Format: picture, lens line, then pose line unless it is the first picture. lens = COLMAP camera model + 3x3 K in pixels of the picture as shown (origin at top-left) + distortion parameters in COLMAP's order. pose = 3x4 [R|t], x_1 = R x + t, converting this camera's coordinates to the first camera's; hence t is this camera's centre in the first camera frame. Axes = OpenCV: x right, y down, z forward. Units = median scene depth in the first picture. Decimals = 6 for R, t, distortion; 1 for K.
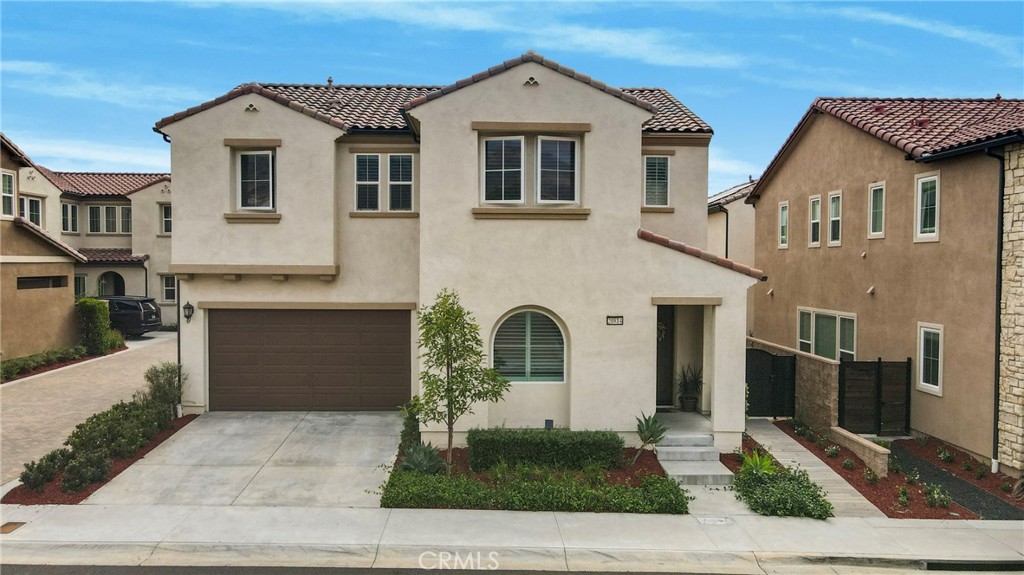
lens RADIAL K [[740.9, 0, 507.1], [0, 740.9, 286.6], [0, 0, 1]] dist [0.003167, 0.023200]
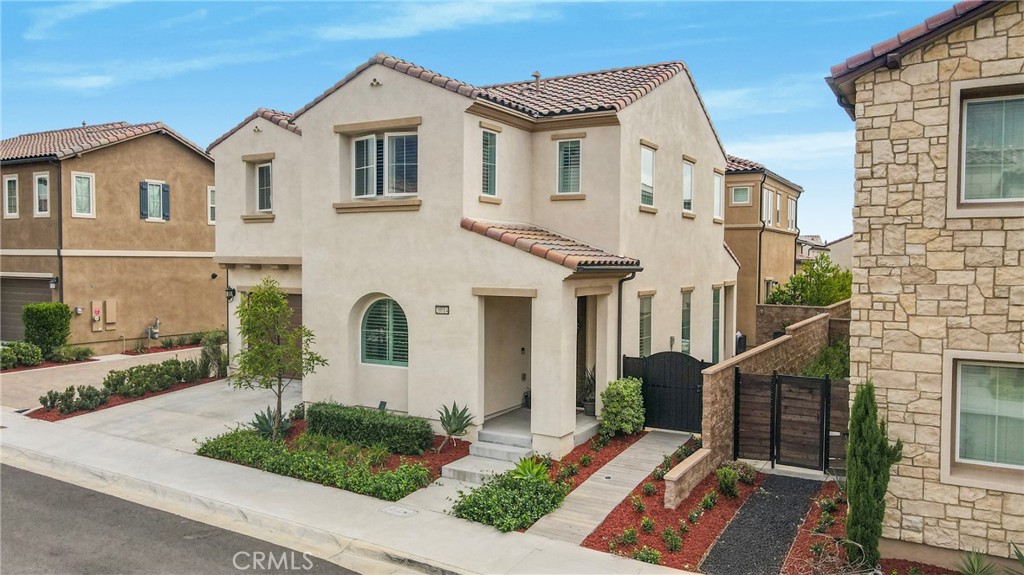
lens RADIAL K [[740.9, 0, 507.2], [0, 740.9, 284.8], [0, 0, 1]] dist [0.003167, 0.023200]
pose [[0.854102, 0.017287, -0.519818, 0.739966], [-0.018932, 0.999818, 0.002144, 0.007925], [0.519761, 0.008010, 0.854274, 0.187167]]
